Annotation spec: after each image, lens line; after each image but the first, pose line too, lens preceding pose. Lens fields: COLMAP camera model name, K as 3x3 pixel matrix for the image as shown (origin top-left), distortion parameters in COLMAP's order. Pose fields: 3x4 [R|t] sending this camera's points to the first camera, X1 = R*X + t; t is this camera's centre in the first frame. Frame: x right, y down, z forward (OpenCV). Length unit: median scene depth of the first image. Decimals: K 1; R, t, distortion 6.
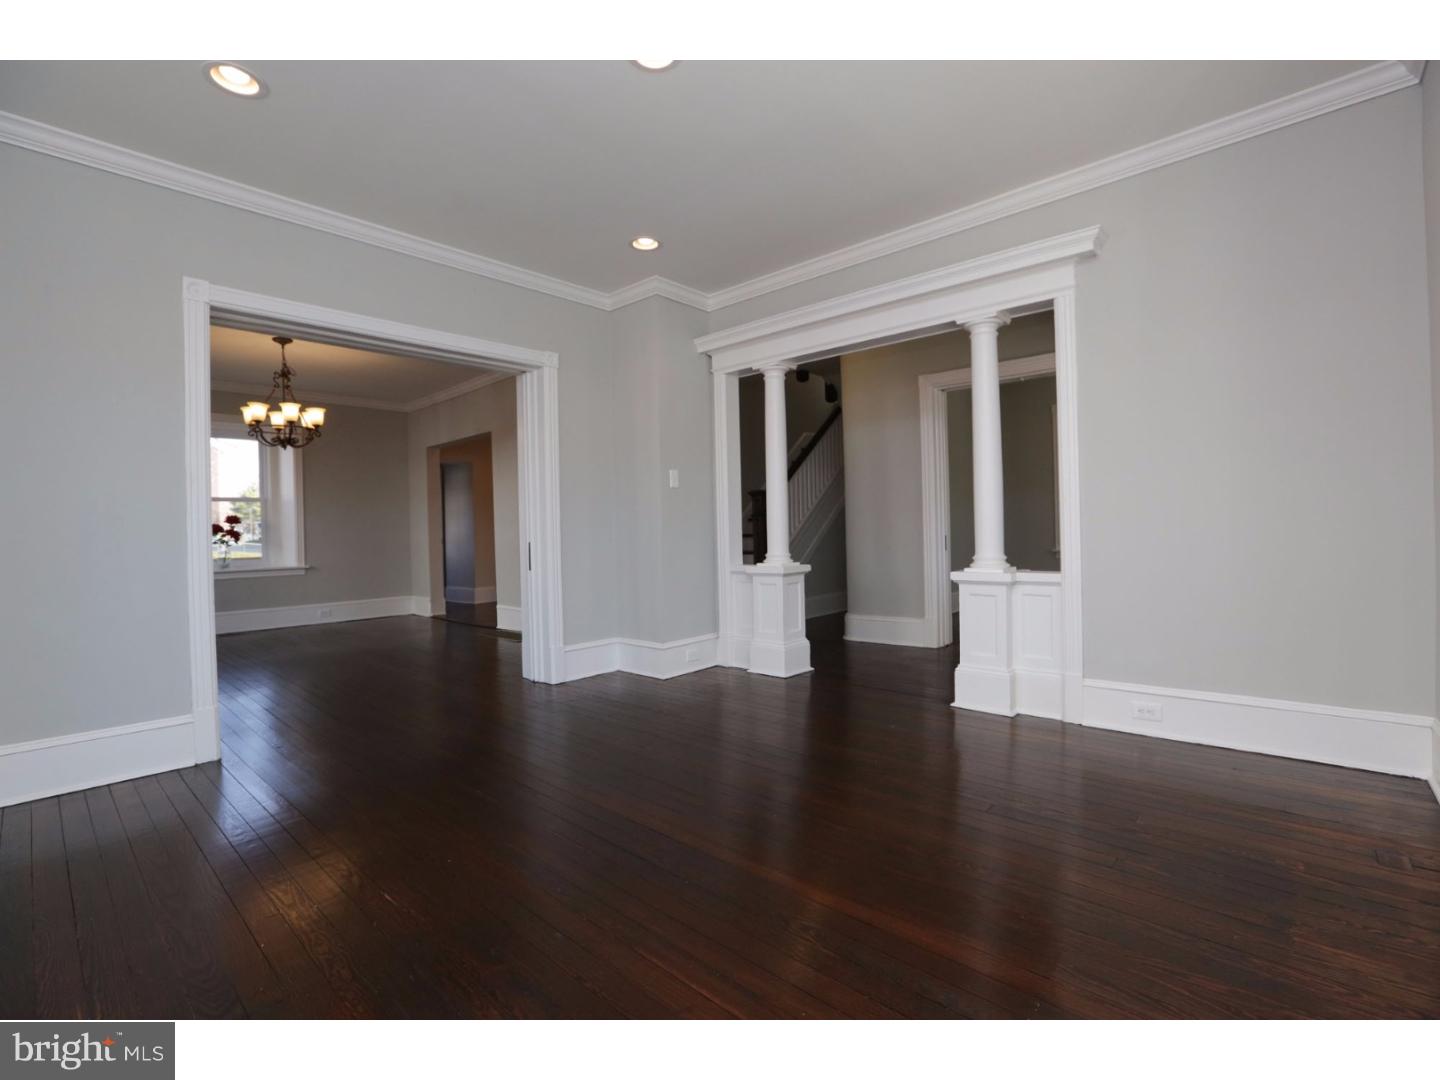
lens RADIAL K [[658.2, 0, 726.5], [0, 658.2, 534.0], [0, 0, 1]] dist [-0.041386, 0.011329]
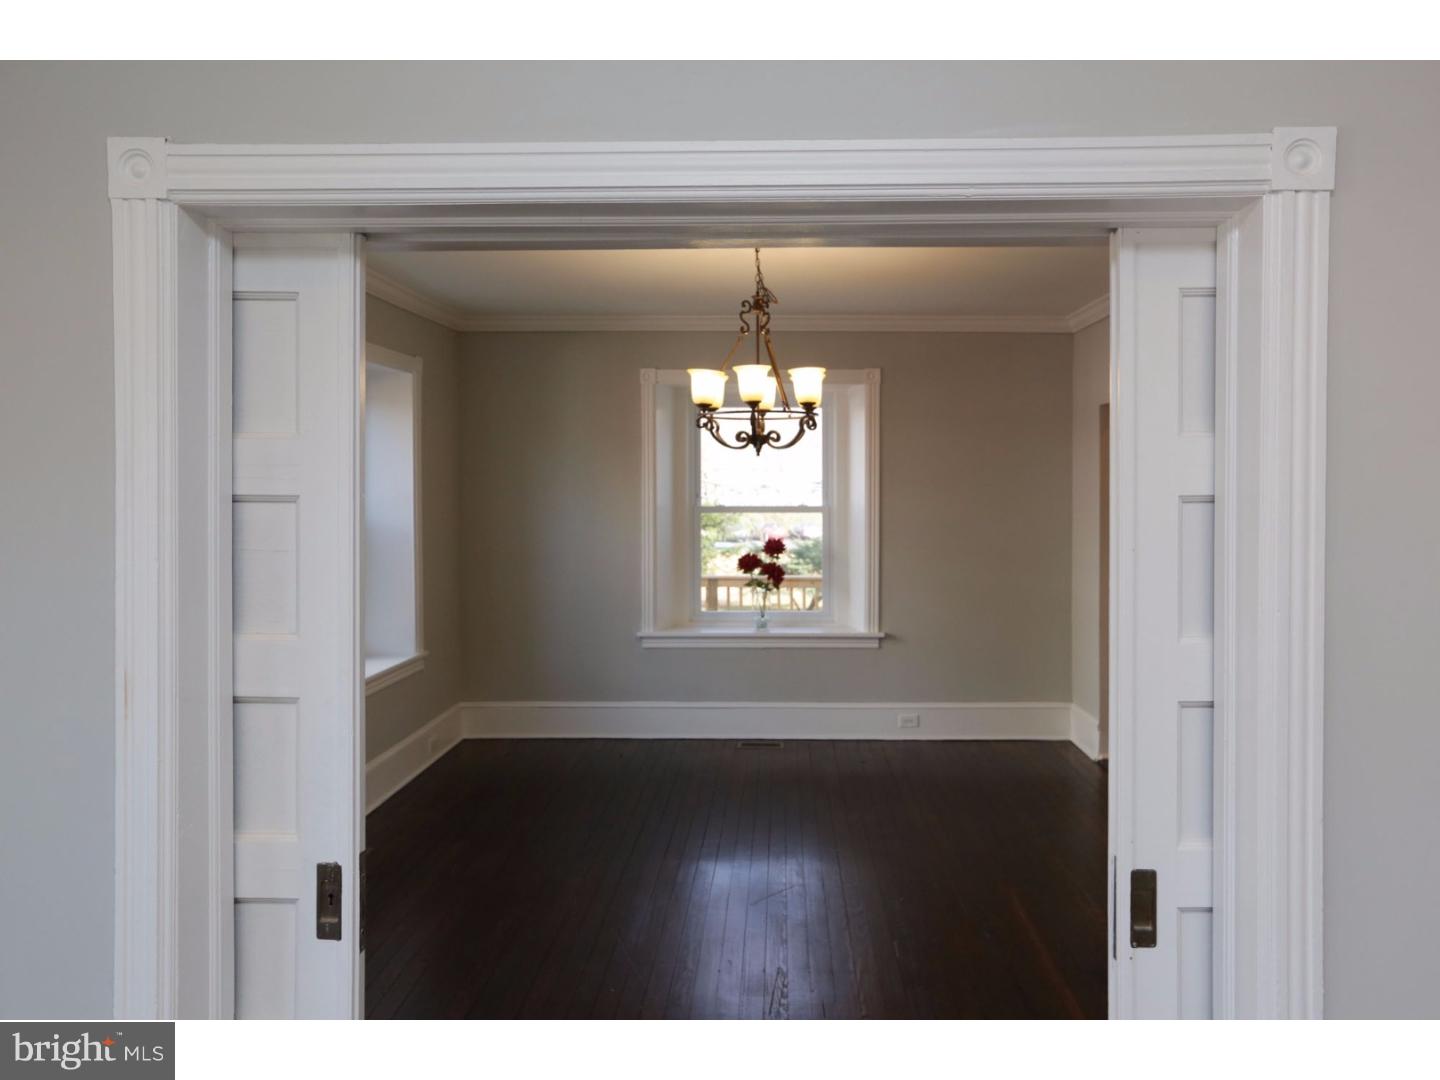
lens RADIAL K [[1019.4, 0, 757.8], [0, 1019.4, 497.3], [0, 0, 1]] dist [-0.008897, 0.001311]
pose [[0.652047, 0.033395, -0.757443, -0.068904], [-0.019761, 0.999439, 0.027054, -0.093096], [0.757921, -0.002672, 0.652340, 0.380217]]
